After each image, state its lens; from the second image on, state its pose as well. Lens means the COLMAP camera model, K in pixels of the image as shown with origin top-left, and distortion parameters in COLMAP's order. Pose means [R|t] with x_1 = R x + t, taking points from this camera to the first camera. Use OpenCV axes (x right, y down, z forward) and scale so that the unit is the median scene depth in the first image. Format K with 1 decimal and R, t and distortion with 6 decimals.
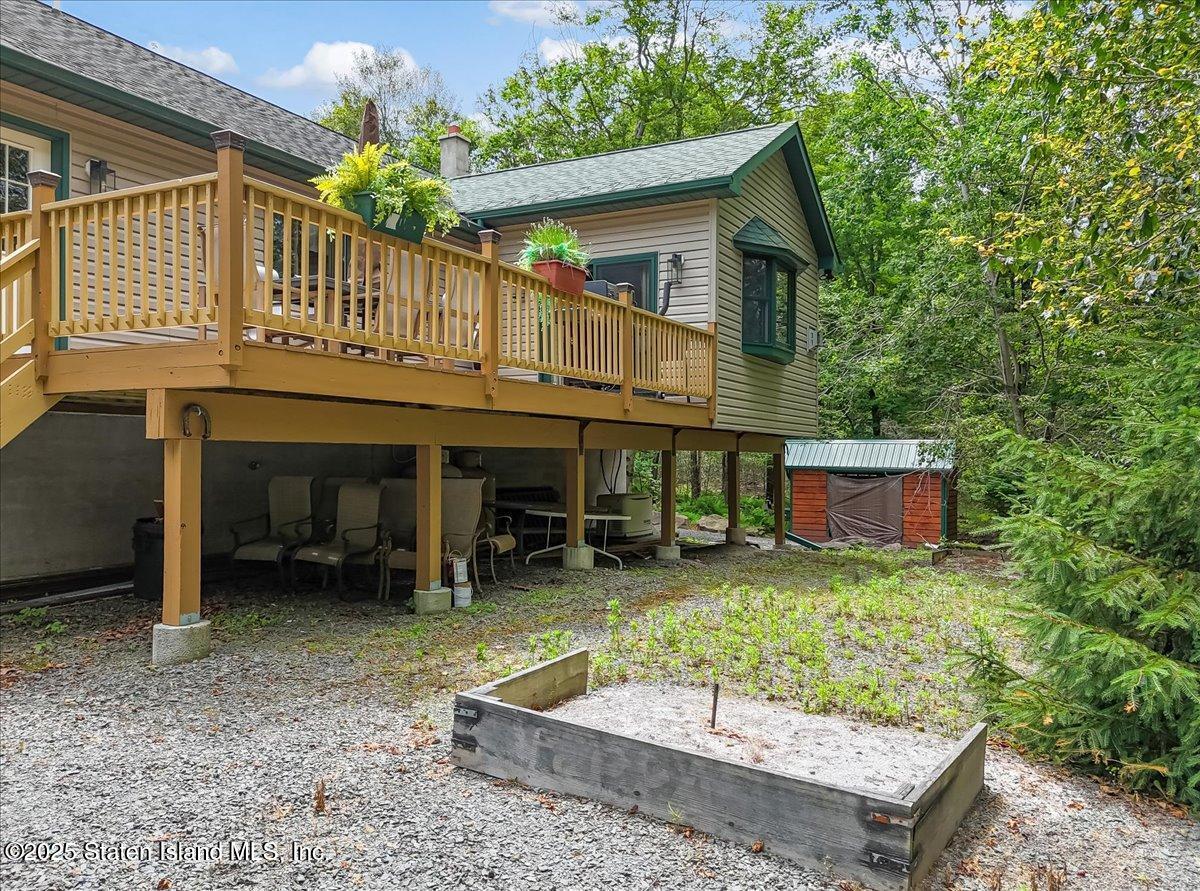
lens RADIAL K [[901.4, 0, 602.9], [0, 901.4, 450.6], [0, 0, 1]] dist [0.055986, -0.040442]
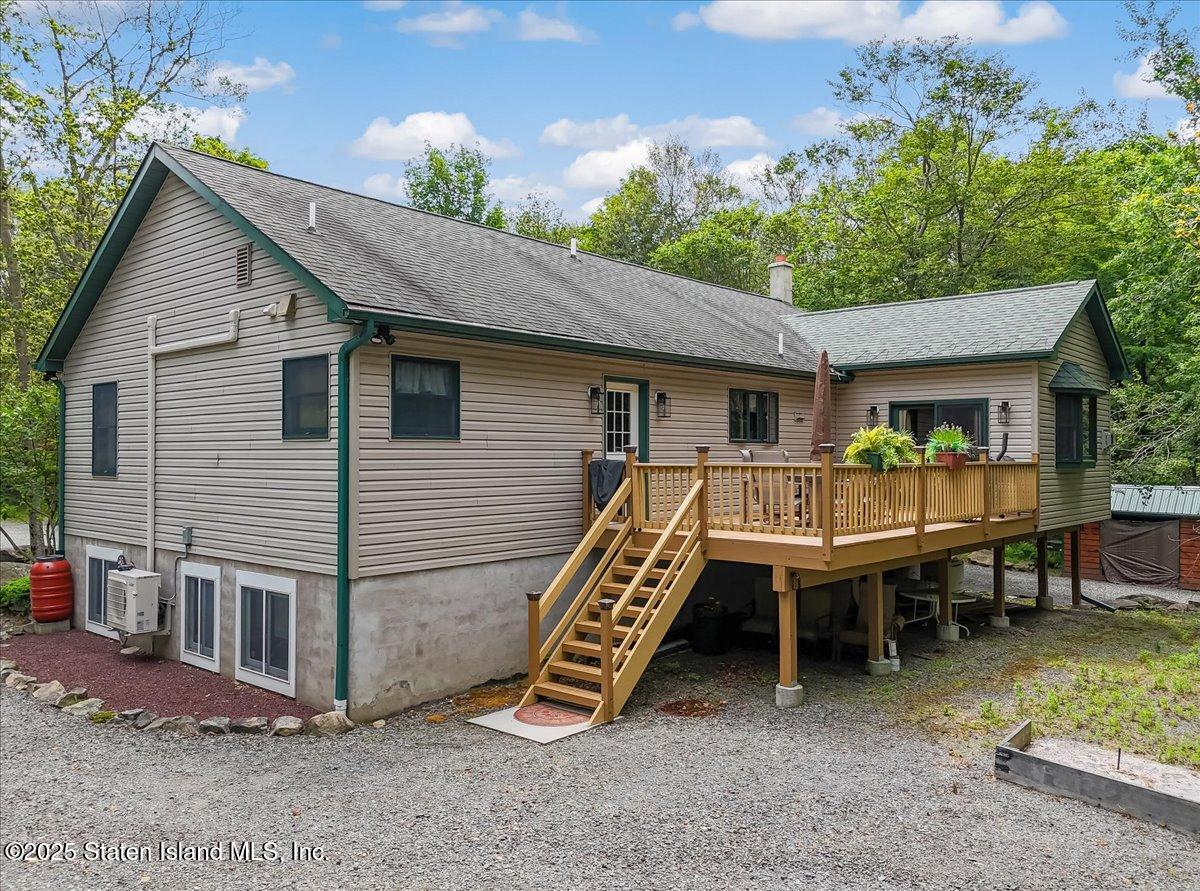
lens RADIAL K [[901.4, 0, 597.0], [0, 901.4, 439.9], [0, 0, 1]] dist [0.055986, -0.040442]
pose [[0.973107, -0.003762, -0.230323, -0.414926], [0.003977, 0.999992, 0.000469, -0.337557], [0.230319, -0.001373, 0.973114, -0.975563]]
